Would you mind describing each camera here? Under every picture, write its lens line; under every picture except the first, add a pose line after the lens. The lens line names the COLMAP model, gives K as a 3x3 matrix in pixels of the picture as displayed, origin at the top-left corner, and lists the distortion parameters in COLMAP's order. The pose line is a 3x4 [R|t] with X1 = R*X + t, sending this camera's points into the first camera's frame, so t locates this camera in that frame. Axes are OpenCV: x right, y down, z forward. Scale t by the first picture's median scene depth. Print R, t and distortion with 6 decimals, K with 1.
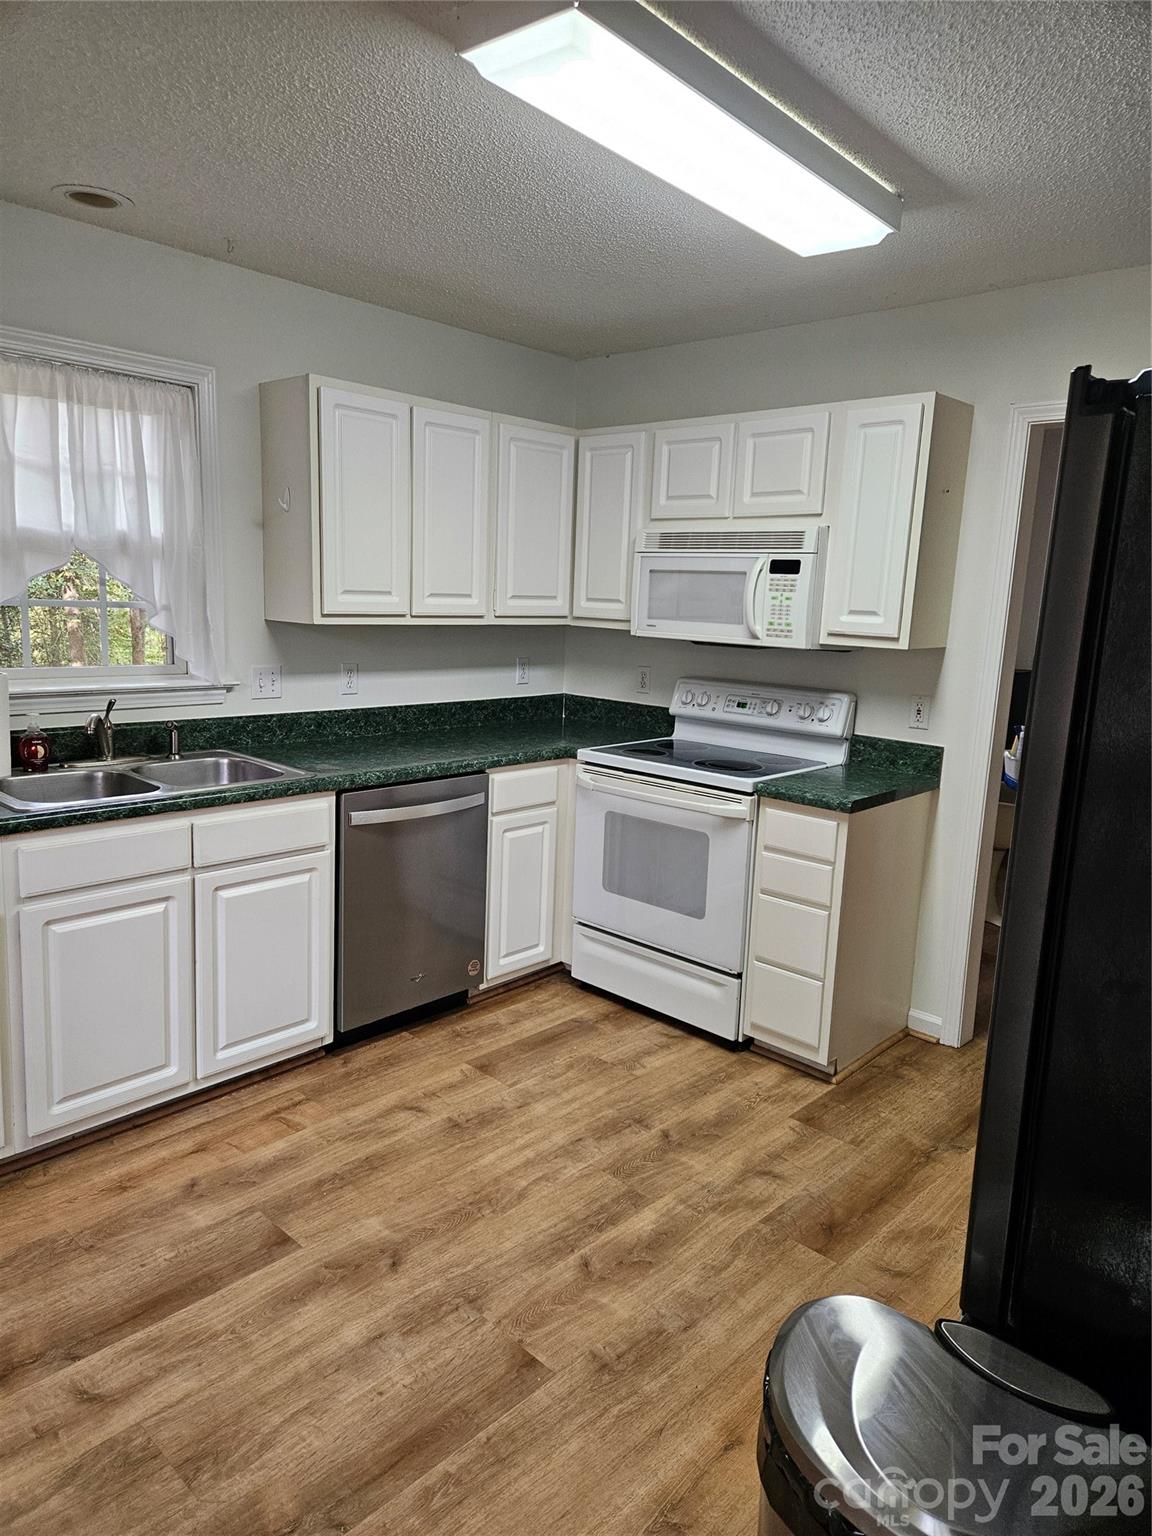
lens RADIAL K [[1008.9, 0, 563.4], [0, 1008.9, 765.3], [0, 0, 1]] dist [0.084427, -0.055791]
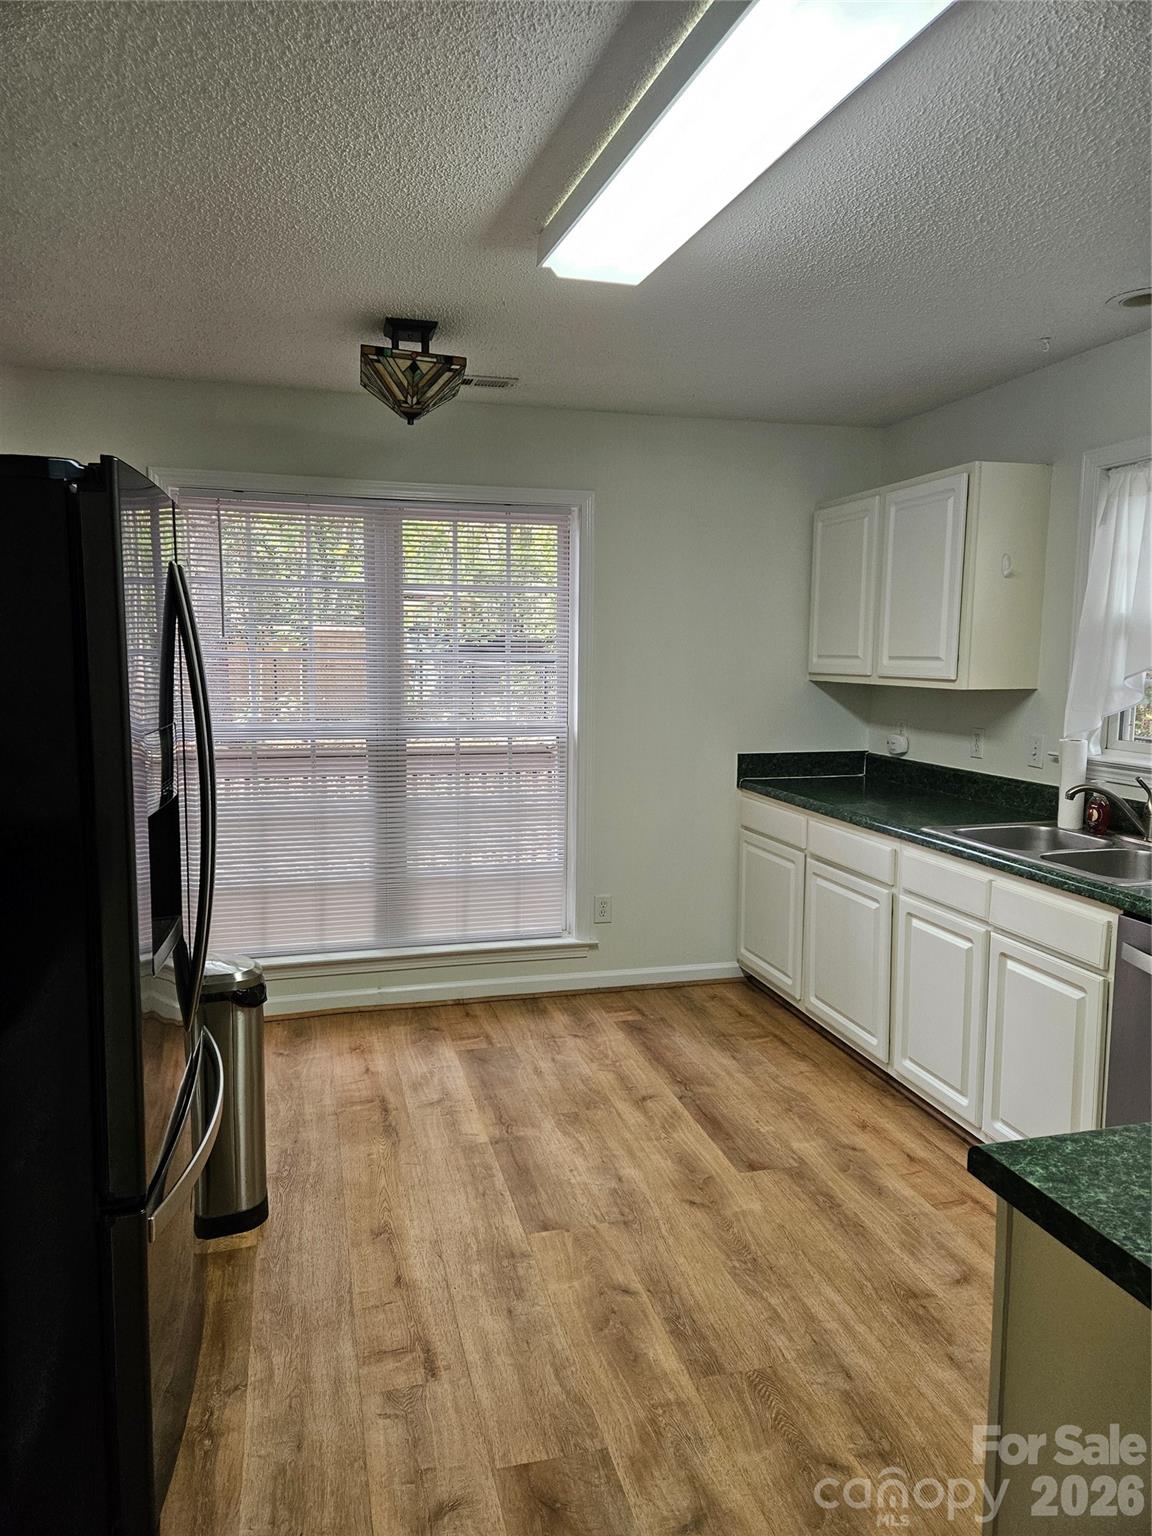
lens RADIAL K [[1008.9, 0, 563.4], [0, 1008.9, 765.3], [0, 0, 1]] dist [0.084427, -0.055791]
pose [[-0.518251, 0.054758, -0.853474, 0.822749], [-0.176938, 0.969492, 0.169643, -0.172911], [0.836725, 0.238930, -0.492751, 1.205919]]
